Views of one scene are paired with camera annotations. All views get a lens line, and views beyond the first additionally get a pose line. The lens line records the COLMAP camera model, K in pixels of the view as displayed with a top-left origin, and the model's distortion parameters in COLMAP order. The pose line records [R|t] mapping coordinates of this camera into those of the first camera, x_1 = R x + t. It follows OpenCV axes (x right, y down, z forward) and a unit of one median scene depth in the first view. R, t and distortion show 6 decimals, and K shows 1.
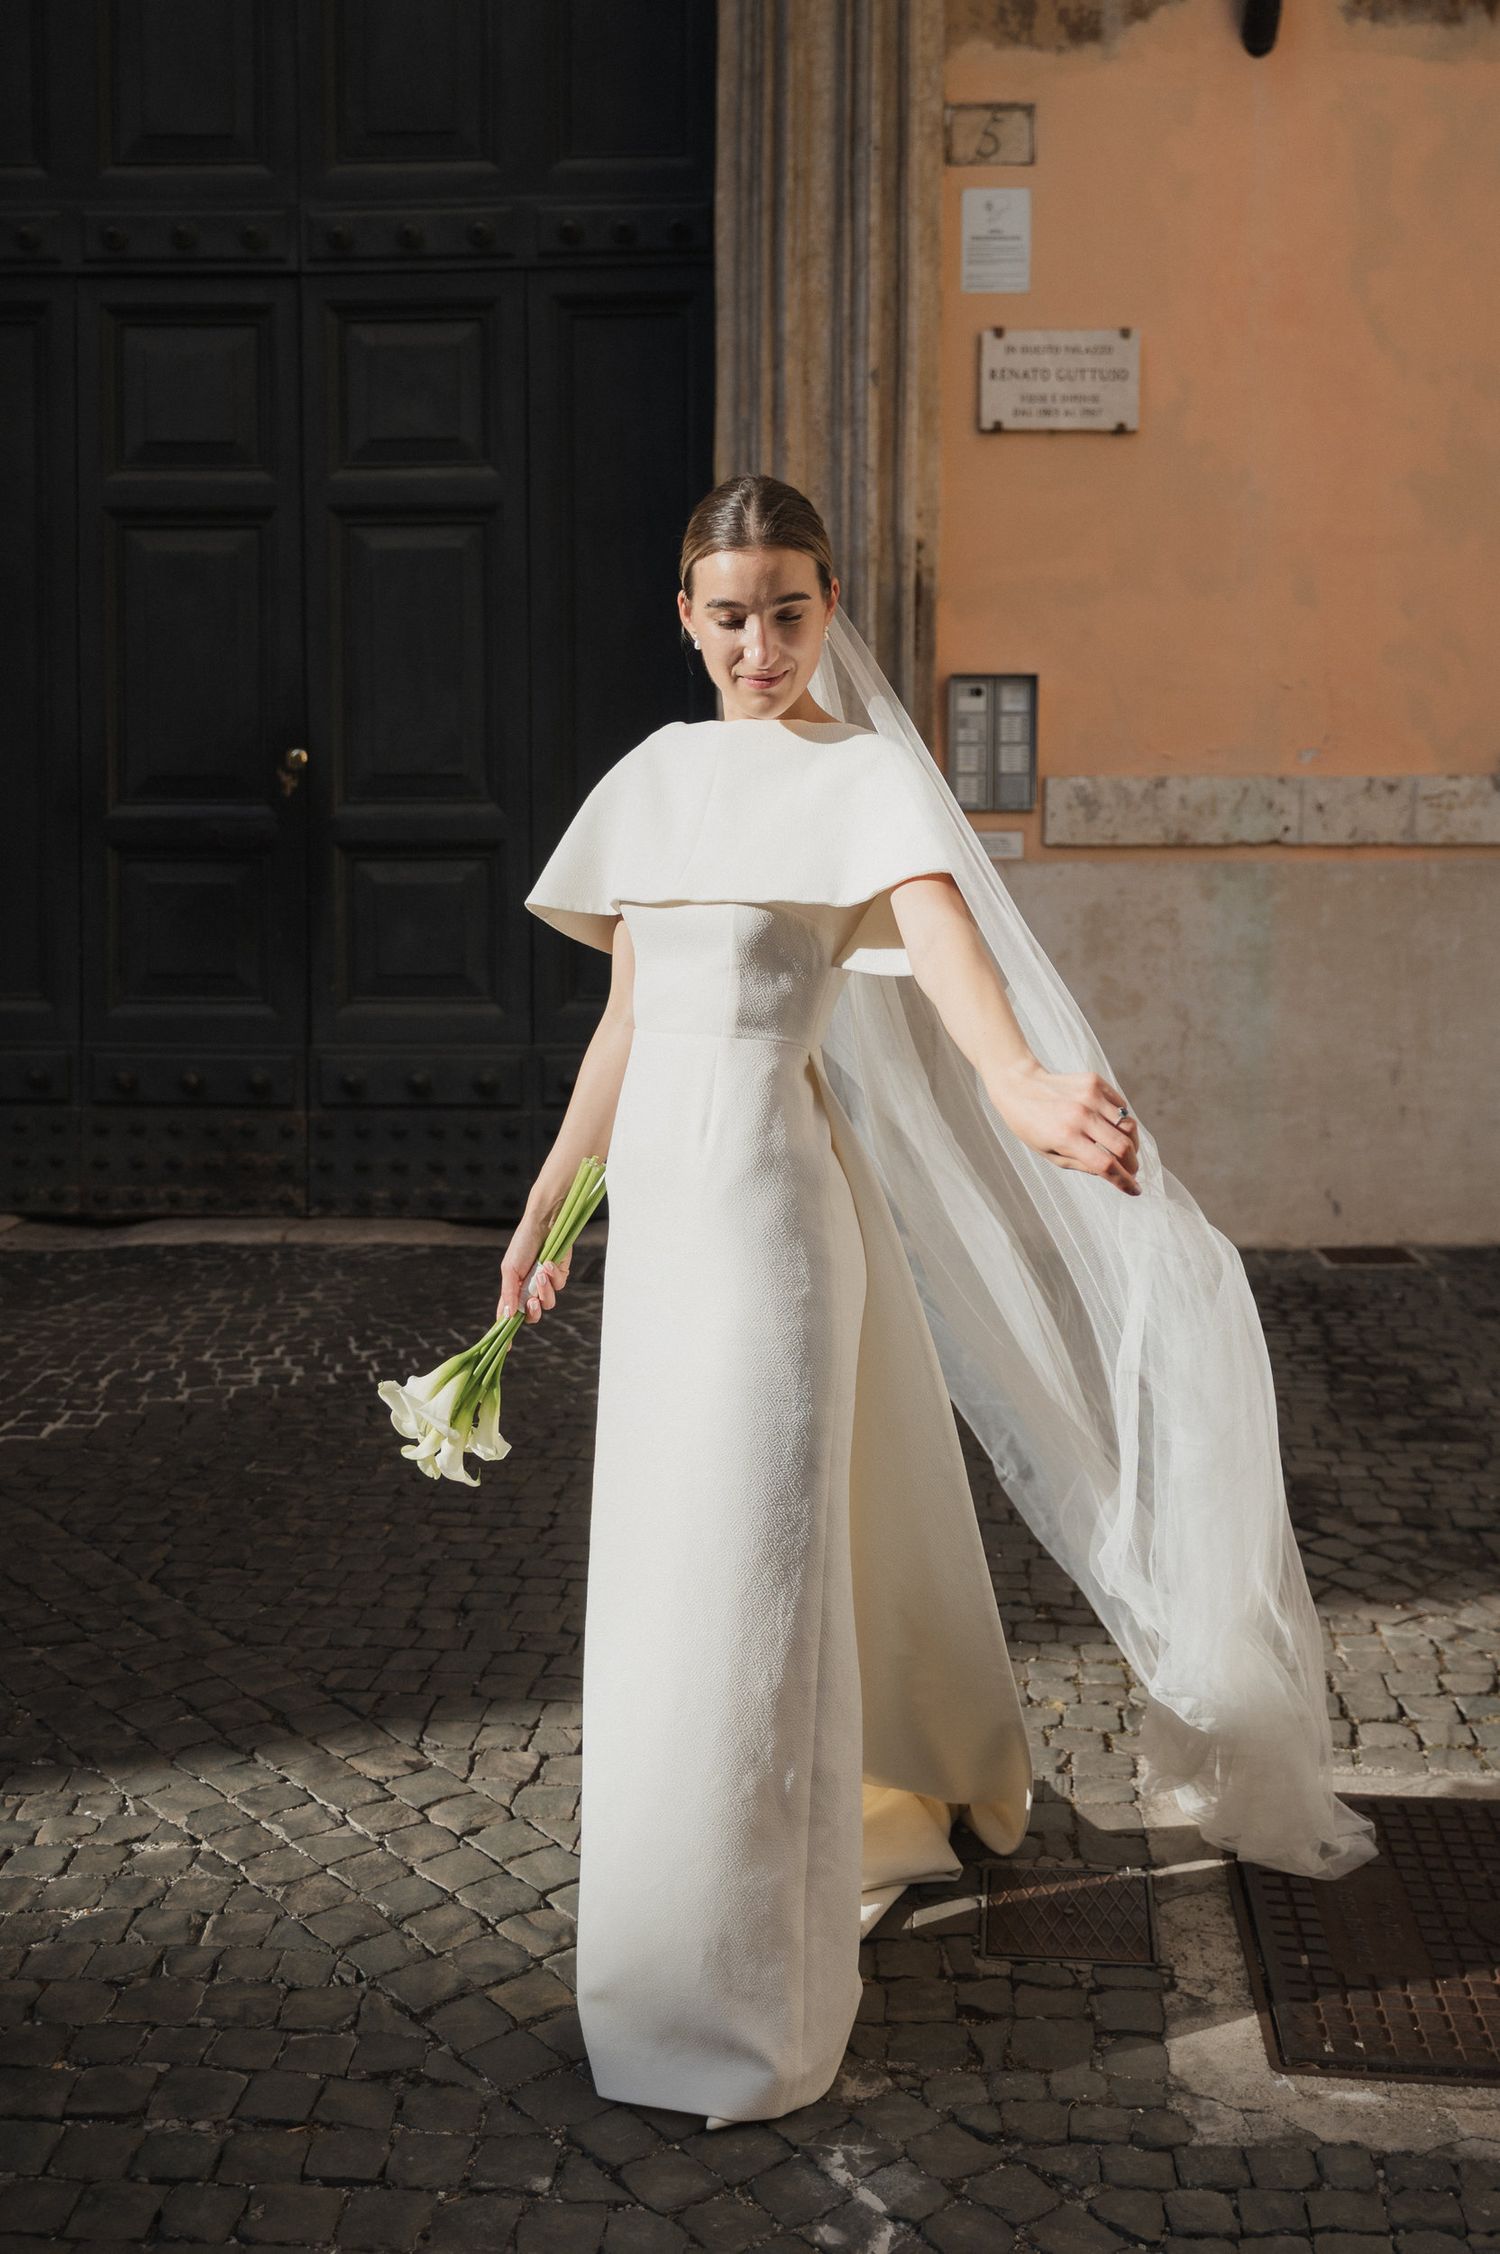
lens RADIAL K [[2311.5, 0, 740.5], [0, 2311.5, 1058.0], [0, 0, 1]] dist [-0.006263, 0.009763]
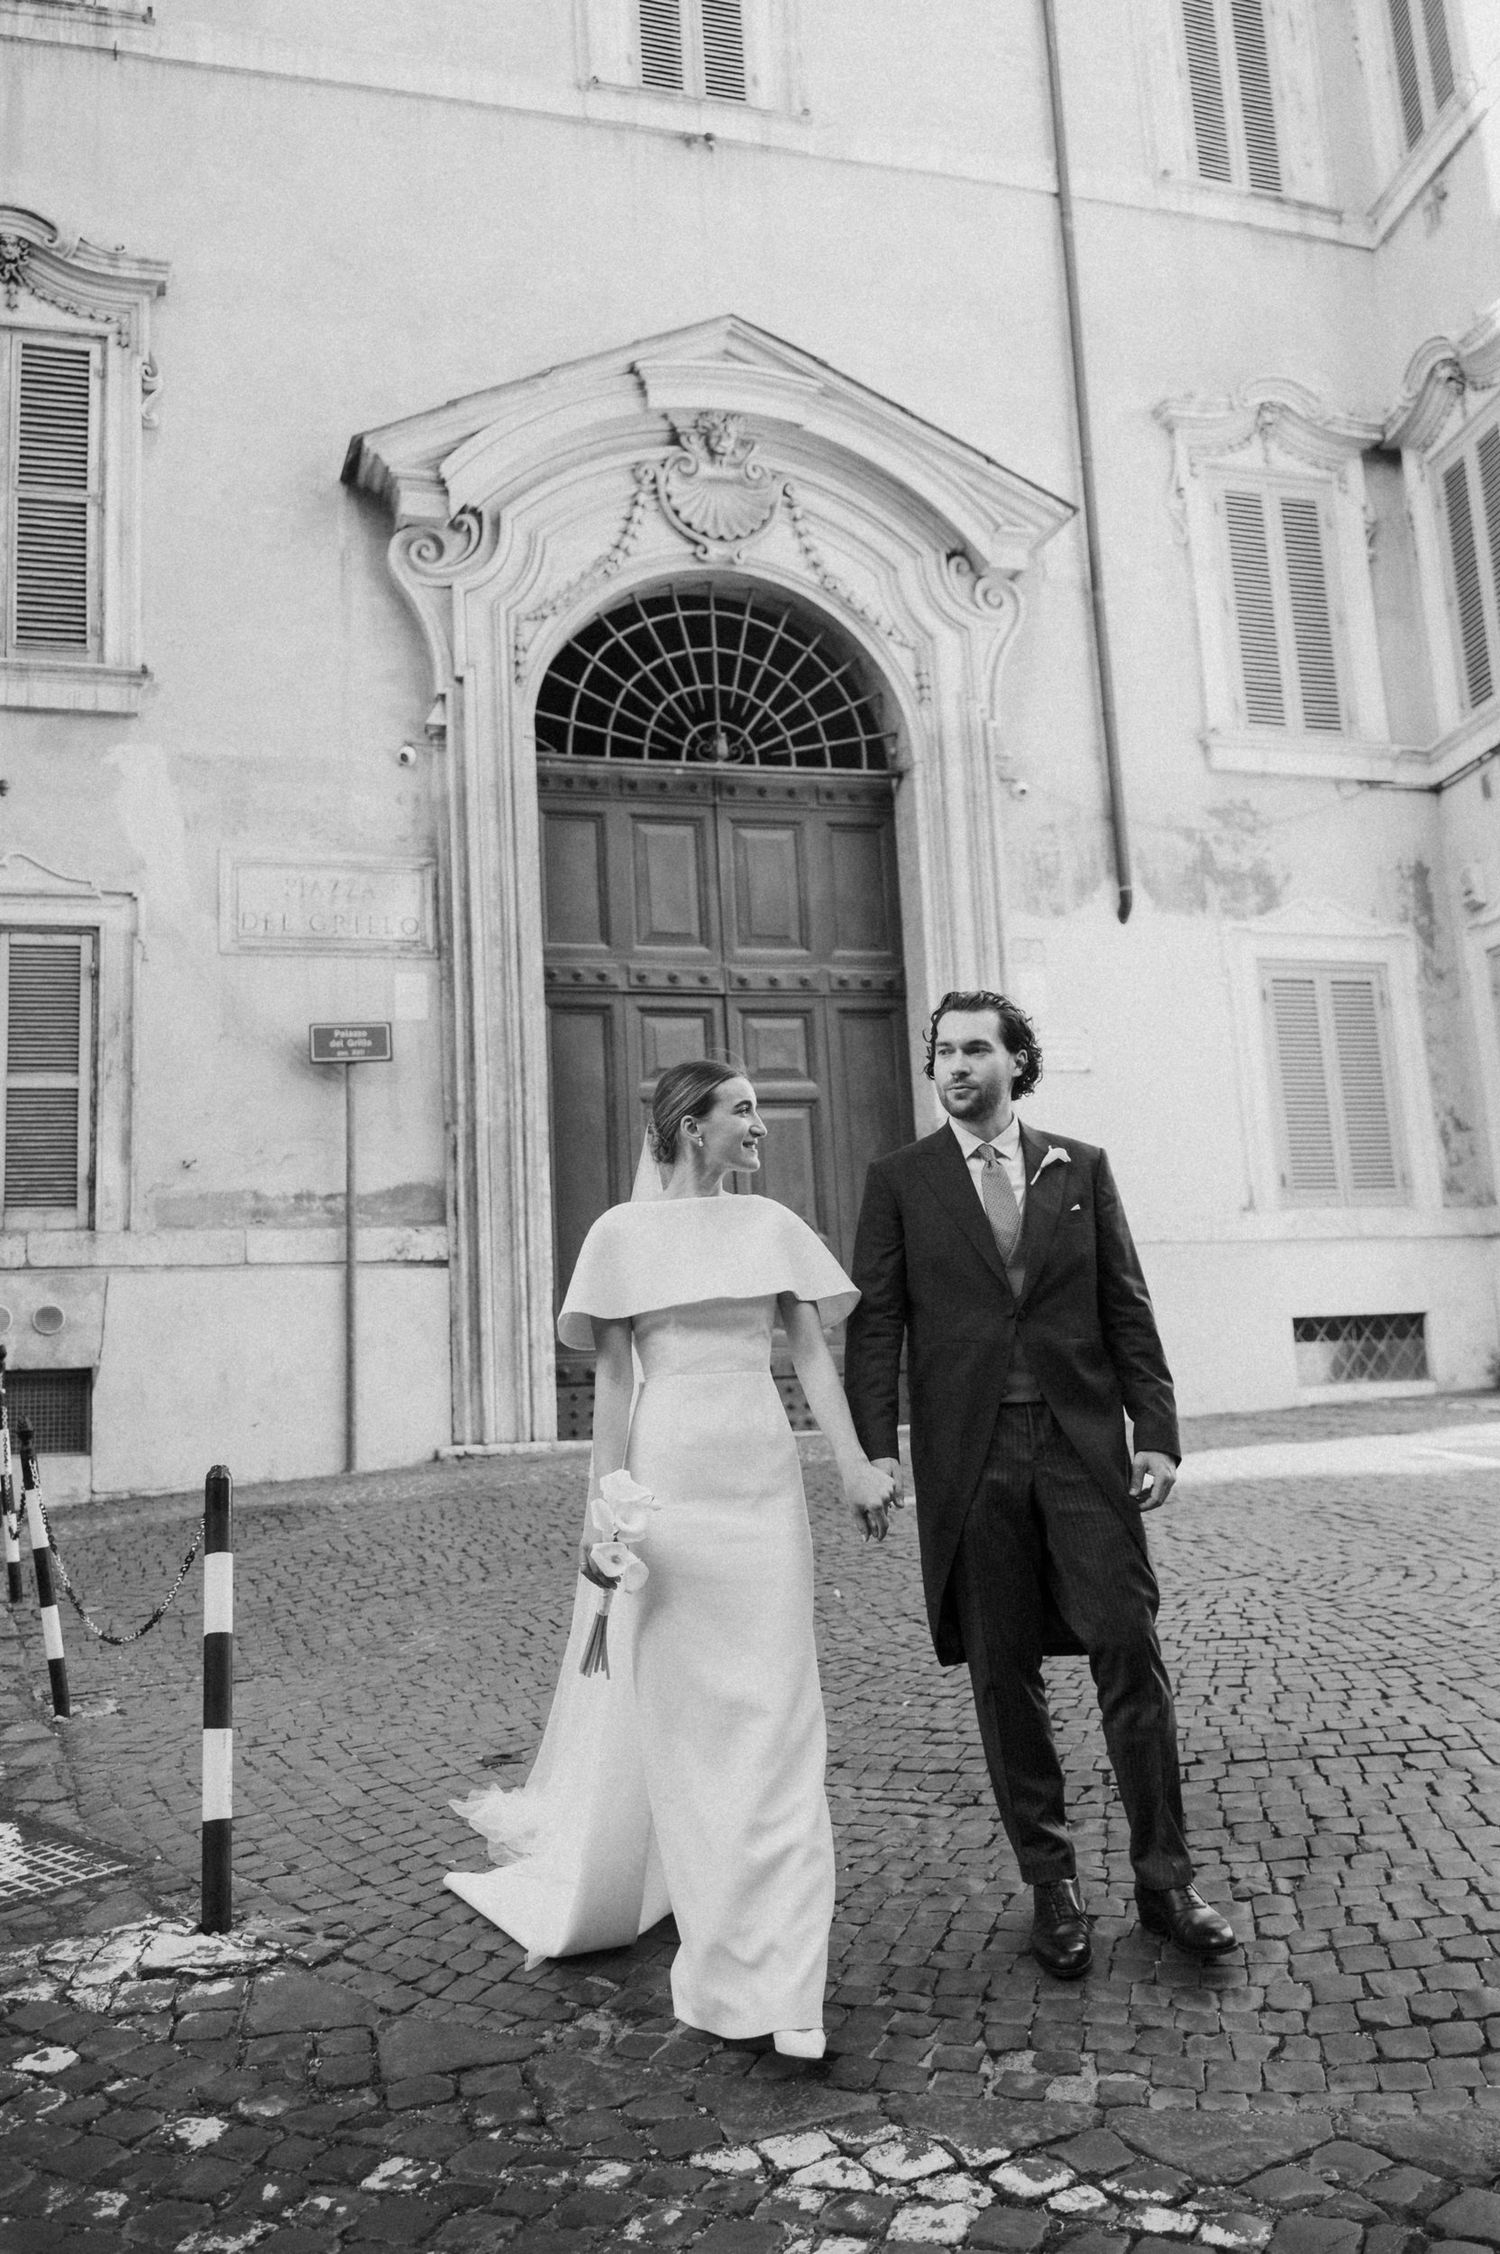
lens RADIAL K [[1941.4, 0, 757.5], [0, 1941.4, 1090.1], [0, 0, 1]] dist [0.003997, -0.005598]
pose [[0.939857, 0.010960, 0.341391, -0.832961], [0.071936, 0.970716, -0.229205, 0.181535], [-0.333906, 0.239979, 0.911546, -0.704544]]
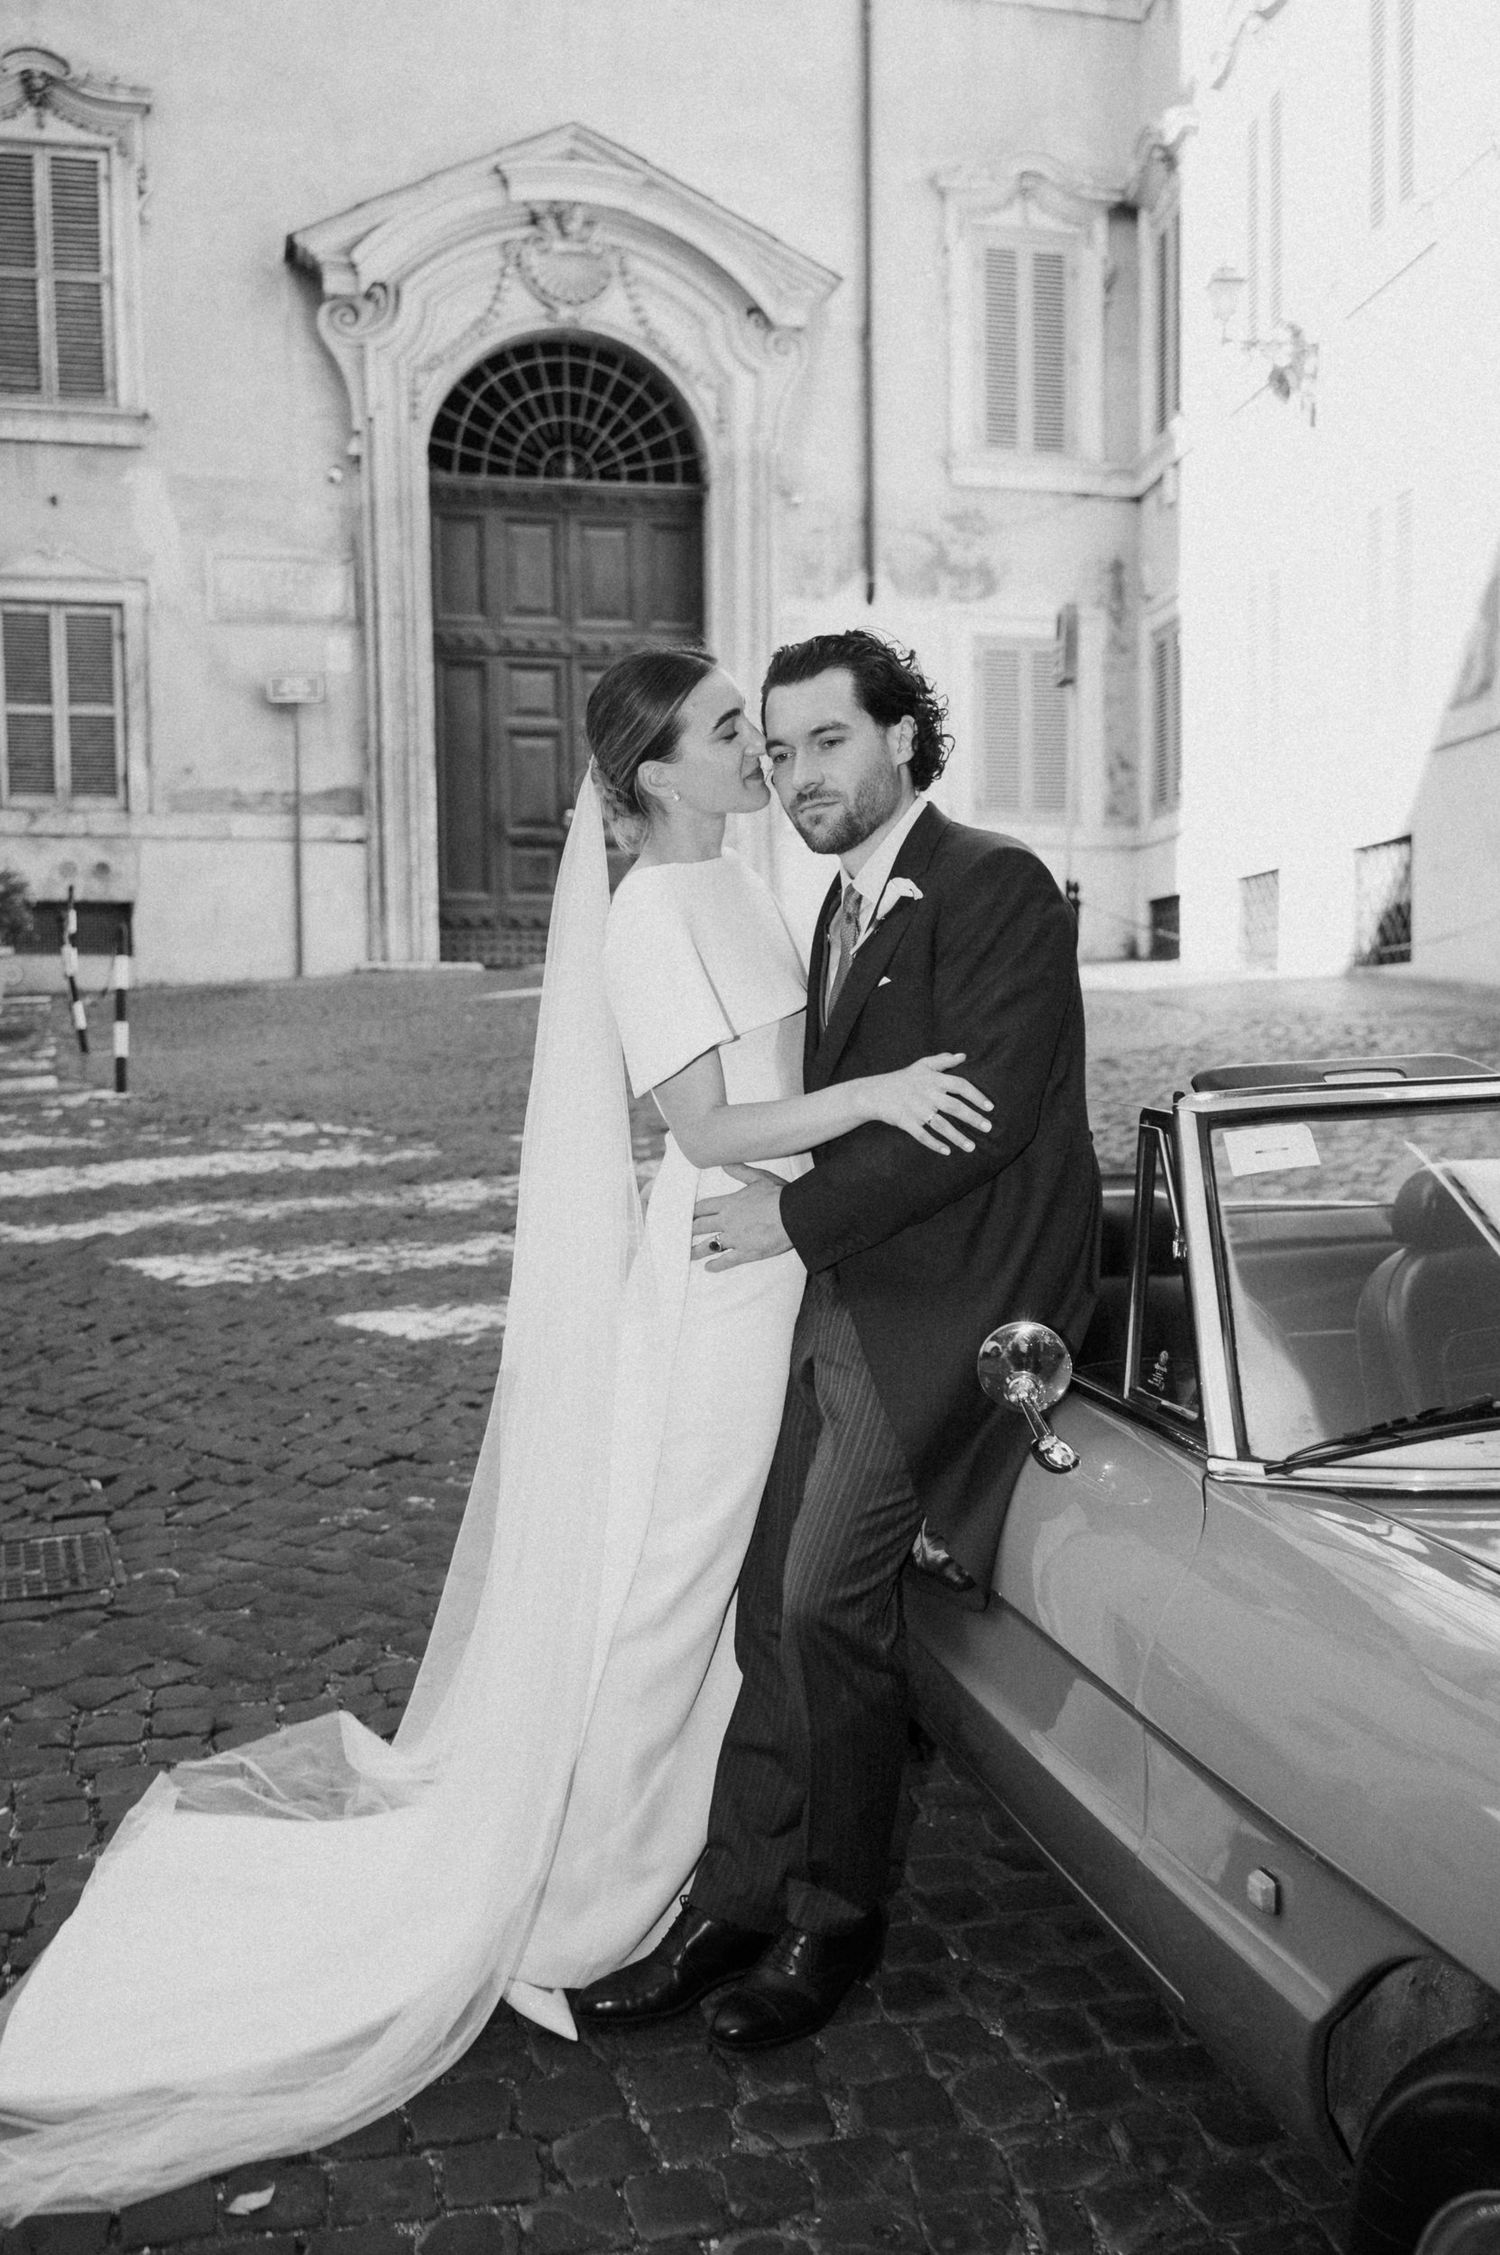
lens RADIAL K [[1995.1, 0, 768.5], [0, 1995.1, 1194.9], [0, 0, 1]] dist [0.003301, -0.013138]
pose [[0.960839, -0.033909, 0.275026, -0.728938], [0.028156, 0.999295, 0.024840, 0.336609], [-0.275674, -0.016123, 0.961116, -1.726151]]
